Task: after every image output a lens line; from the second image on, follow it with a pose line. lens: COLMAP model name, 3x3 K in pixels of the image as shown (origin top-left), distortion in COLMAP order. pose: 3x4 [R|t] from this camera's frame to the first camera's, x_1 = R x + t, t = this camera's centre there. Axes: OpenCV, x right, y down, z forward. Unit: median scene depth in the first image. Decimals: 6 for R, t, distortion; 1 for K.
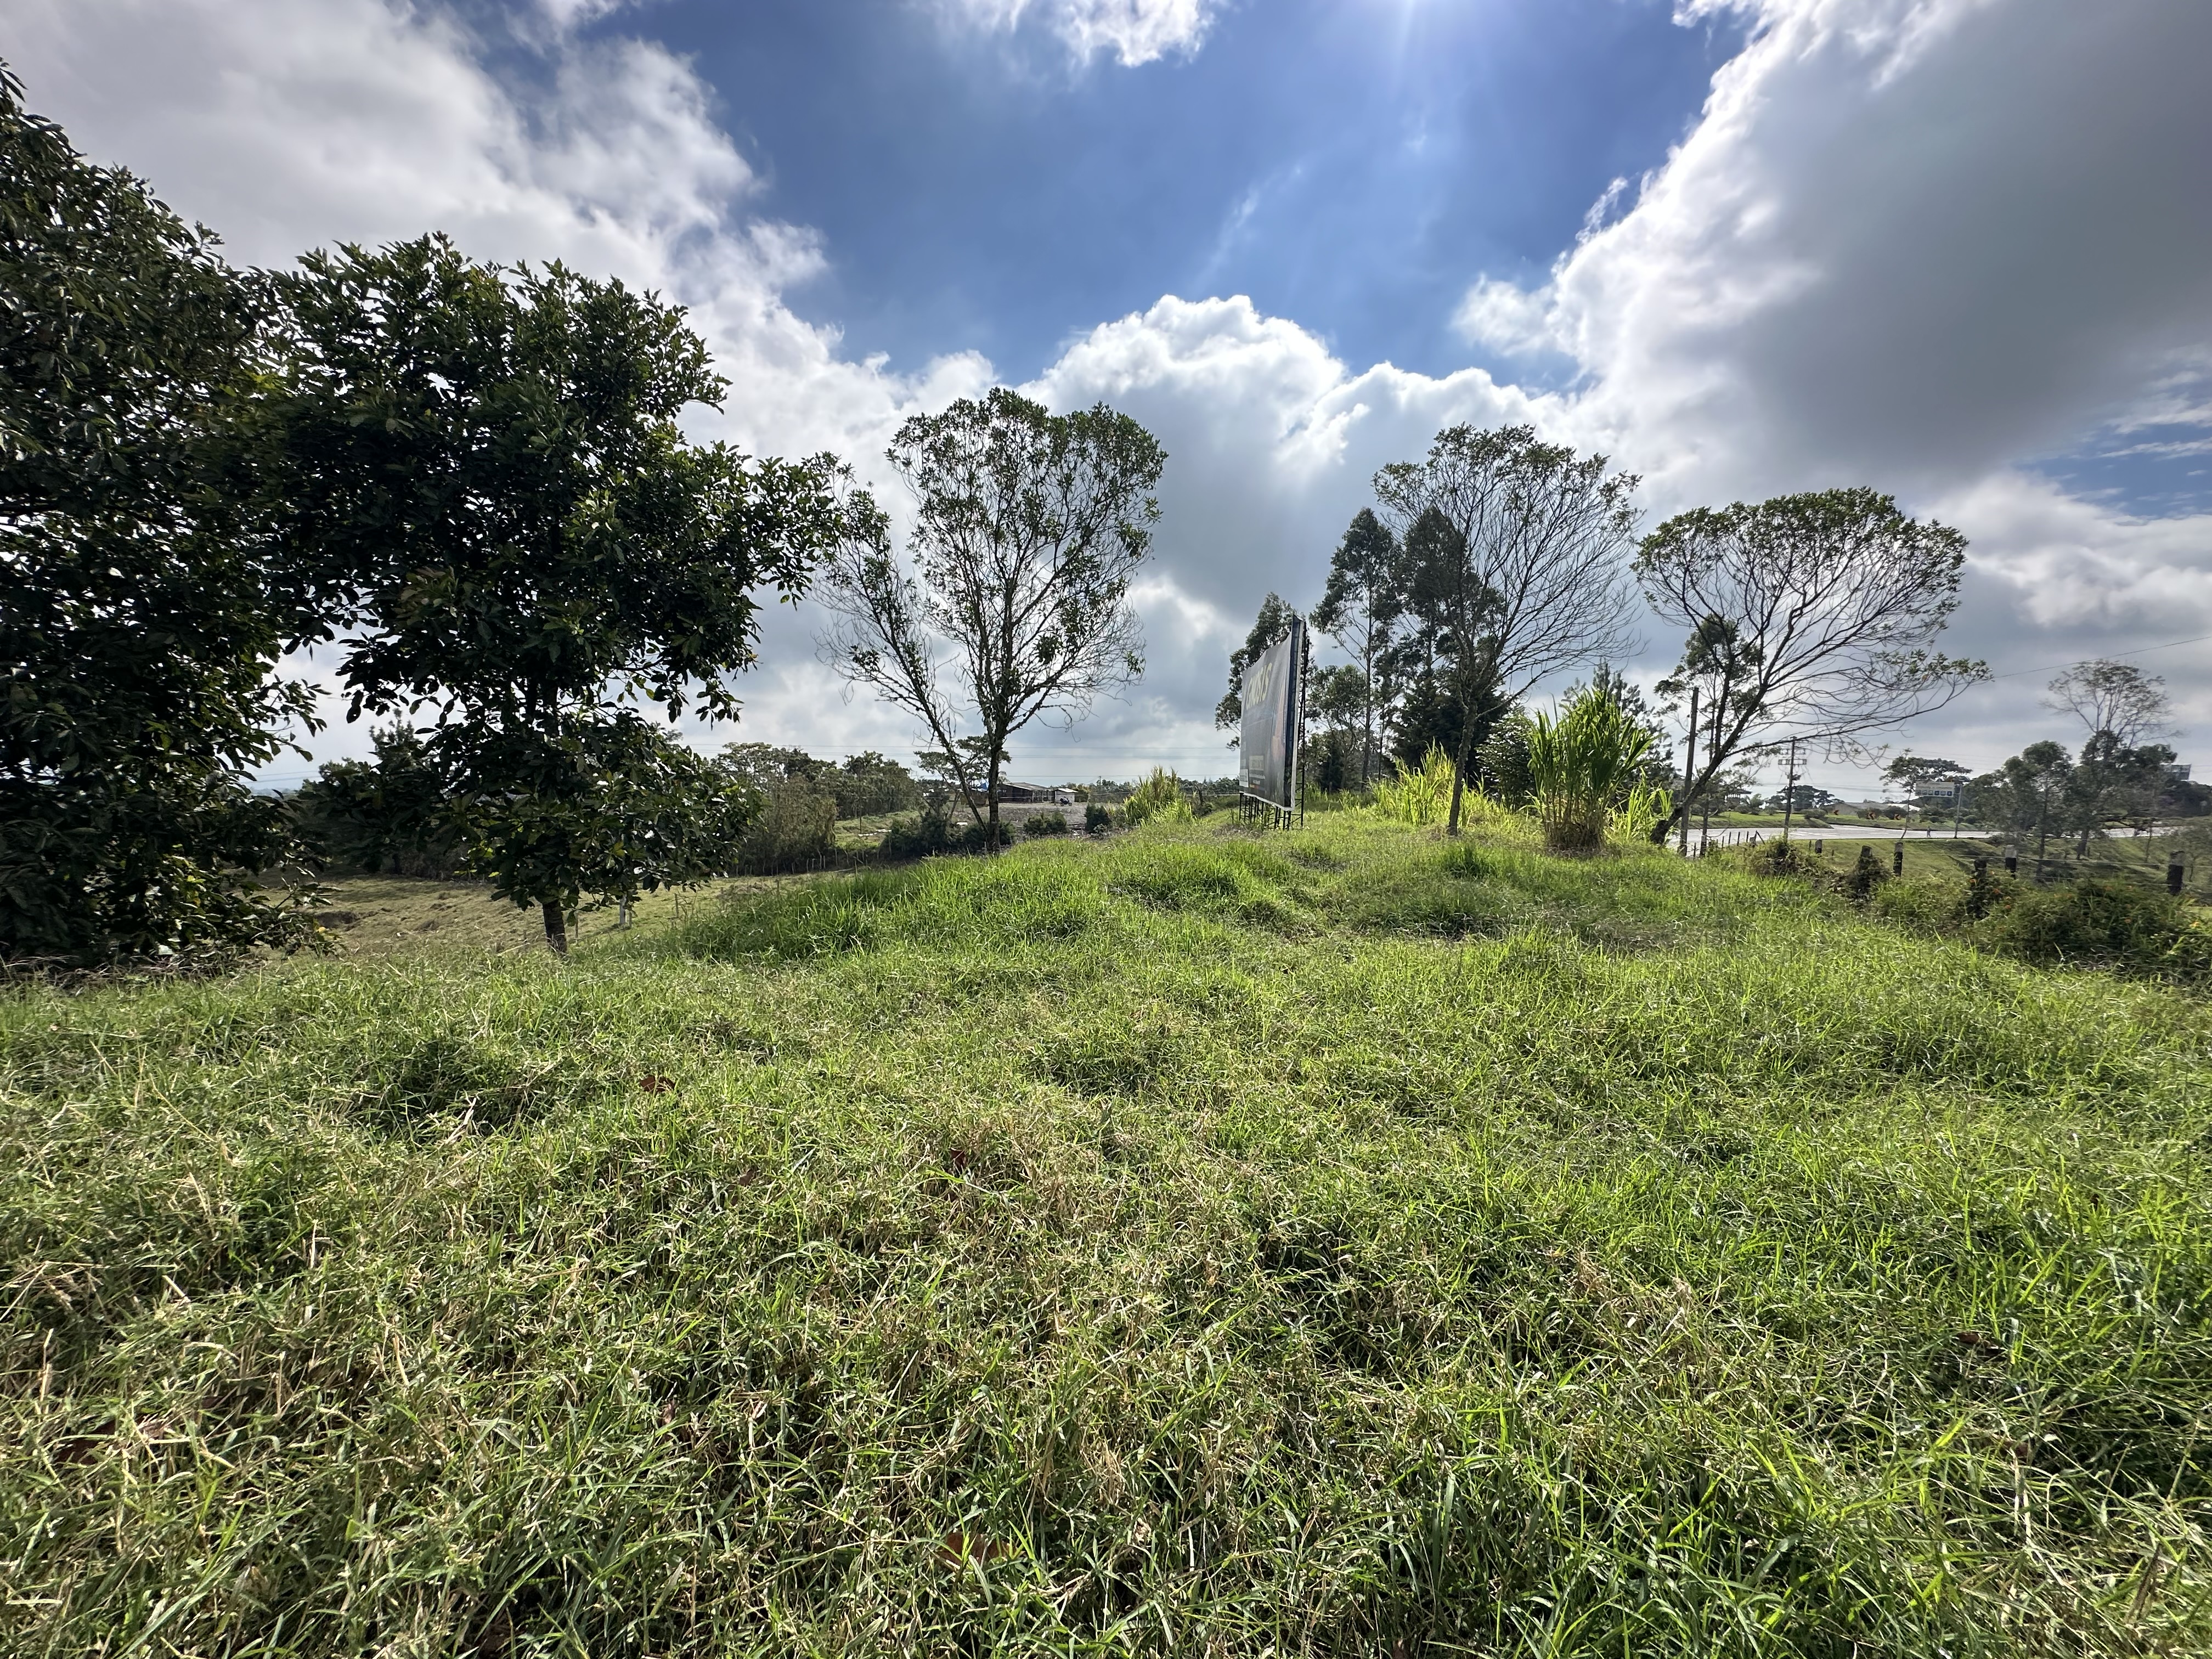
lens RADIAL K [[880.3, 0, 1101.6], [0, 880.3, 827.1], [0, 0, 1]] dist [-0.001188, 0.000170]
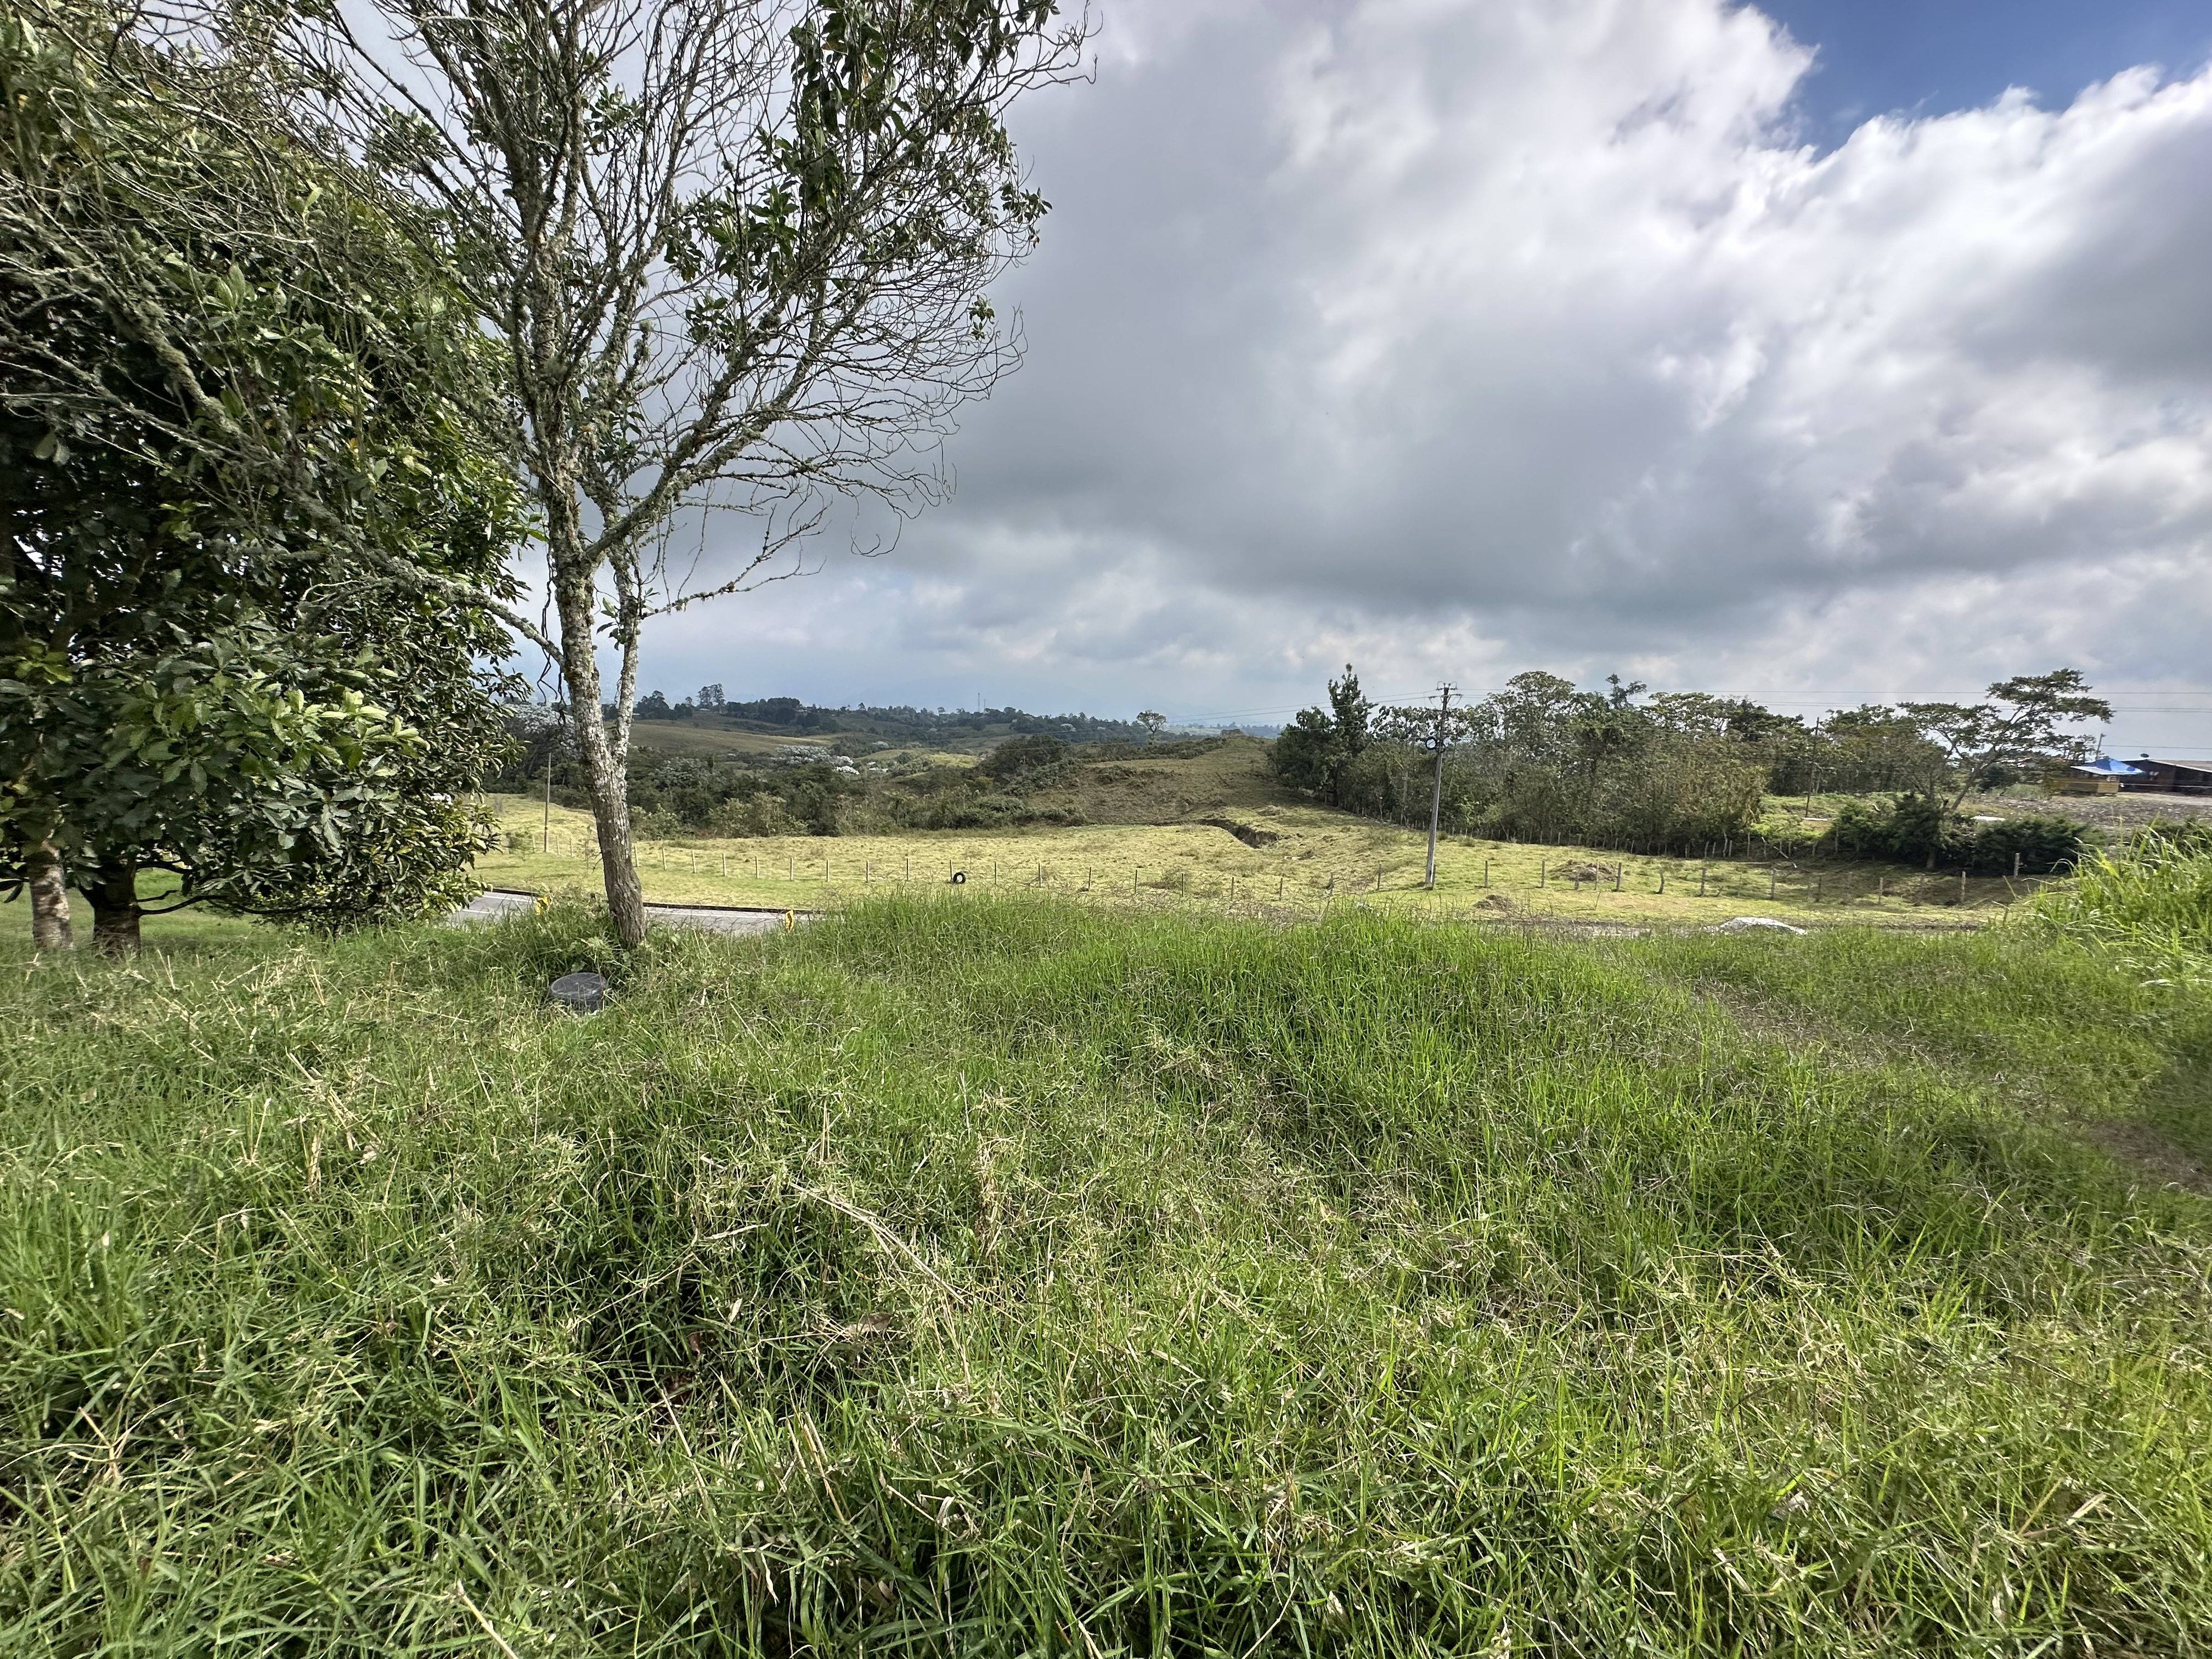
lens RADIAL K [[893.3, 0, 1114.5], [0, 893.3, 806.6], [0, 0, 1]] dist [0.000533, 0.000374]
pose [[0.542609, 0.101484, -0.833832, 0.061631], [-0.078710, 0.994450, 0.069813, -0.014274], [0.836289, 0.027750, 0.547586, 0.233758]]
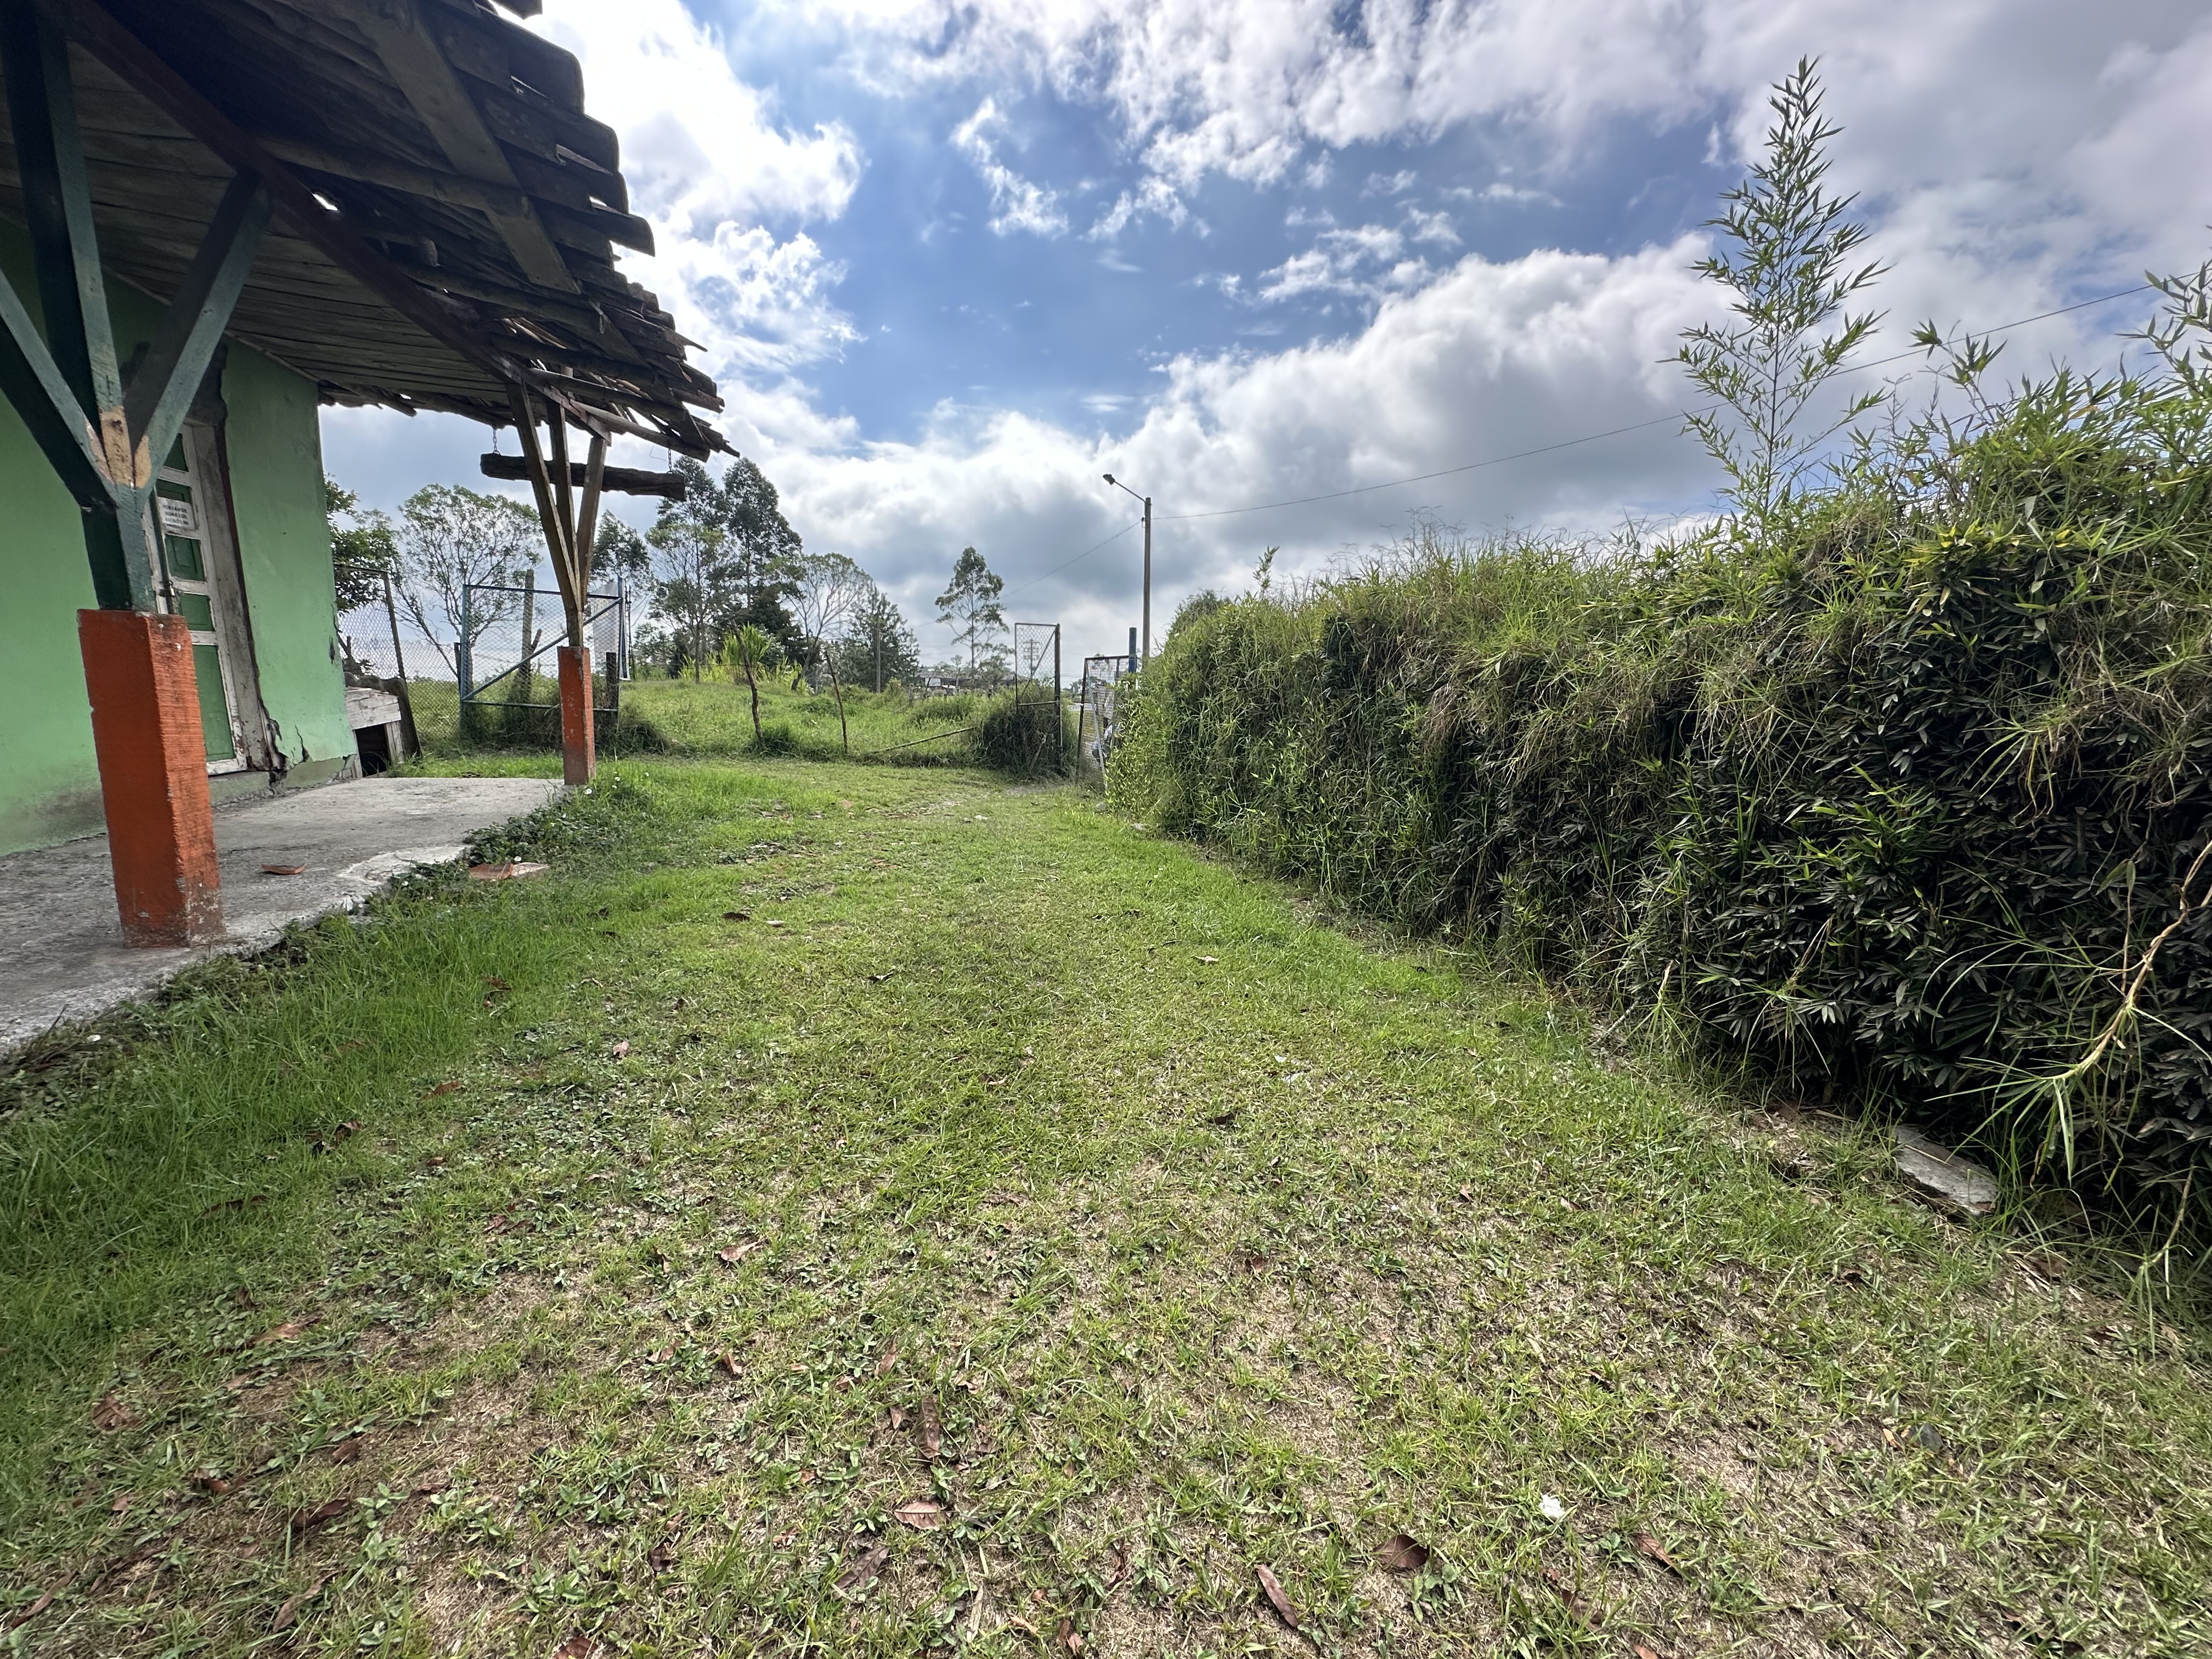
lens RADIAL K [[914.9, 0, 1098.5], [0, 914.9, 860.5], [0, 0, 1]] dist [0.018168, 0.000074]
pose [[0.799023, -0.126231, 0.587901, -0.081670], [0.039119, 0.986558, 0.158662, 0.033770], [-0.600027, -0.103776, 0.793220, -0.485013]]
